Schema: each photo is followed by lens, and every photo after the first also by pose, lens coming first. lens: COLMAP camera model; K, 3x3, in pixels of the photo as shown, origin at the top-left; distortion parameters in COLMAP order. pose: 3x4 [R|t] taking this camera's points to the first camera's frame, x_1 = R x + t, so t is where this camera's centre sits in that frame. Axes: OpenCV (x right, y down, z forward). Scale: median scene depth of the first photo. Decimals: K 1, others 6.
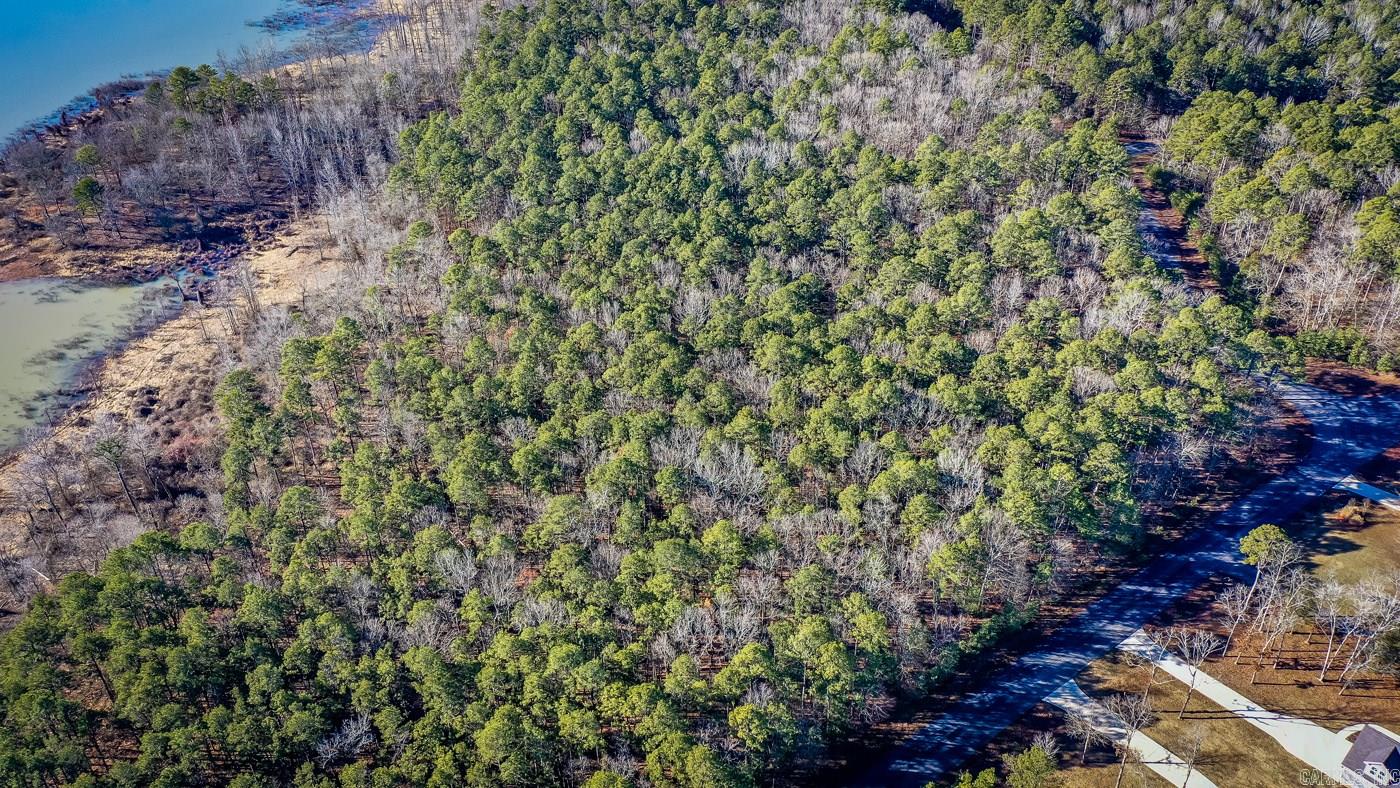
lens RADIAL K [[1113.7, 0, 701.3], [0, 1113.7, 376.3], [0, 0, 1]] dist [0.027275, 0.005482]
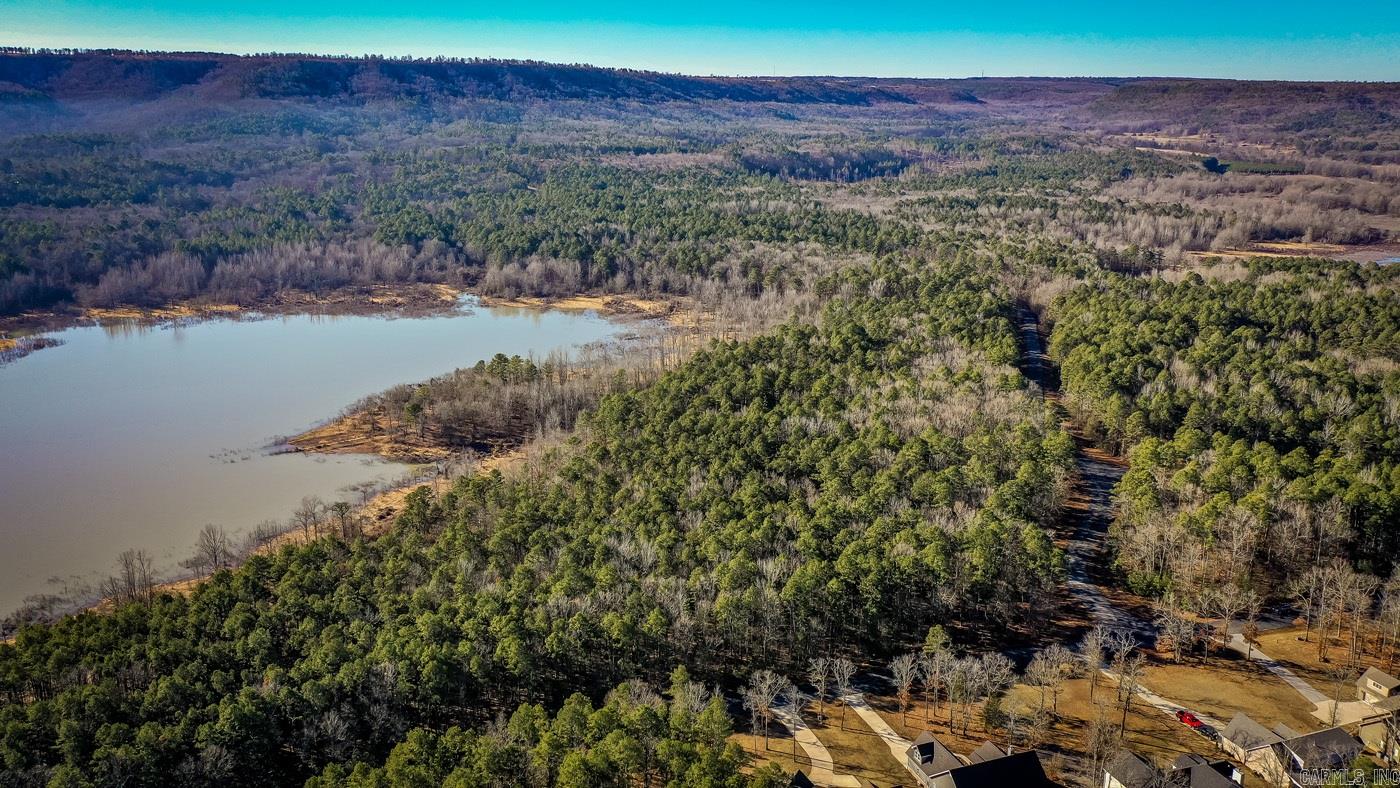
lens RADIAL K [[1113.7, 0, 701.3], [0, 1113.7, 376.3], [0, 0, 1]] dist [0.027275, 0.005482]
pose [[0.930282, 0.093748, -0.354665, 0.405702], [-0.211530, 0.926968, -0.309816, 0.202489], [0.299718, 0.363239, 0.882172, -0.302331]]
